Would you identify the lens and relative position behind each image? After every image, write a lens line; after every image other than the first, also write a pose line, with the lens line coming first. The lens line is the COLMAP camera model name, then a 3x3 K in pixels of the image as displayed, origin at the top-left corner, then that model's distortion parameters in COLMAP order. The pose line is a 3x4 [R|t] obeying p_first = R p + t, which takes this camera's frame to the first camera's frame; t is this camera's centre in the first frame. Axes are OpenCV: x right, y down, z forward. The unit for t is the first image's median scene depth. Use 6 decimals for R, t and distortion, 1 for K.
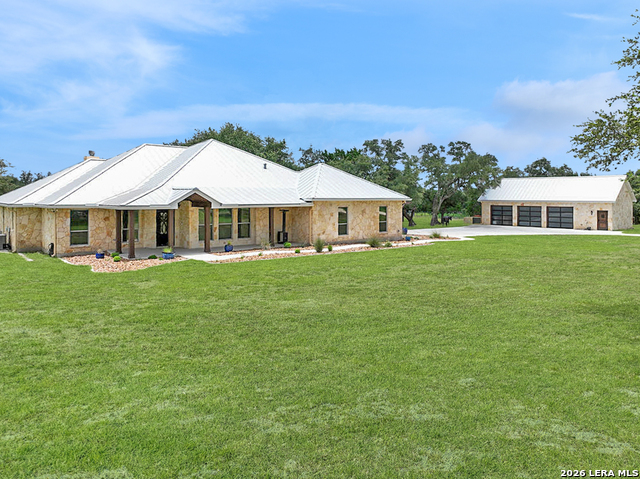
lens RADIAL K [[467.4, 0, 319.1], [0, 467.4, 195.7], [0, 0, 1]] dist [0.004526, 0.003928]
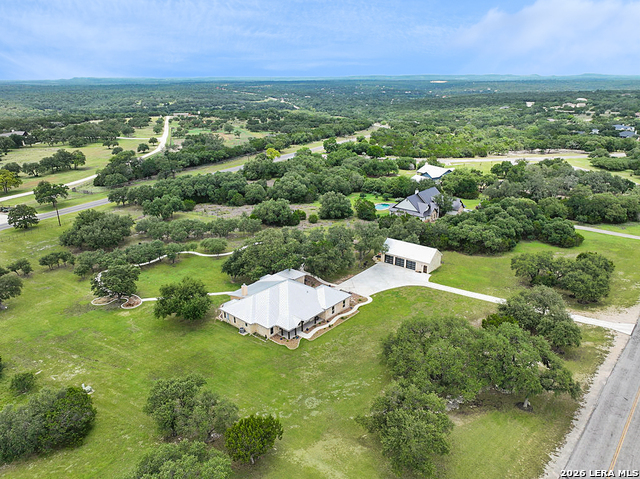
lens RADIAL K [[449.5, 0, 320.0], [0, 449.5, 239.5], [0, 0, 1]] dist [-0.003191, 0.020752]
pose [[0.988859, -0.056774, 0.137603, -0.430314], [0.008088, 0.943534, 0.331177, -1.404281], [-0.148635, -0.326374, 0.933481, -1.736789]]
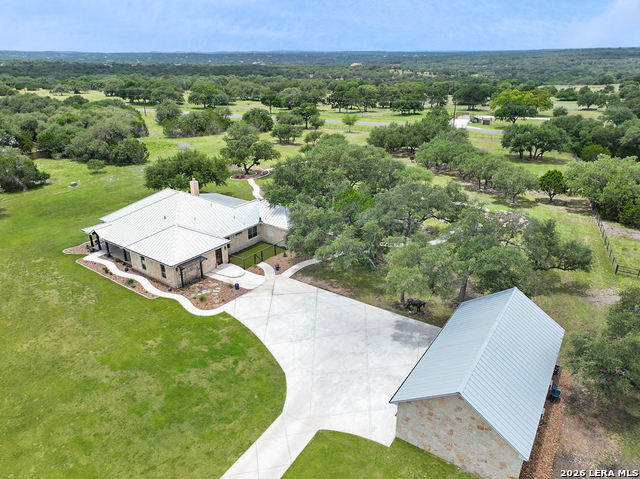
lens RADIAL K [[449.5, 0, 320.0], [0, 449.5, 239.5], [0, 0, 1]] dist [-0.003191, 0.020752]
pose [[0.229053, 0.367434, -0.901403, 1.639786], [0.009261, 0.925158, 0.379470, -0.645128], [0.973370, -0.095267, 0.208507, 1.216390]]
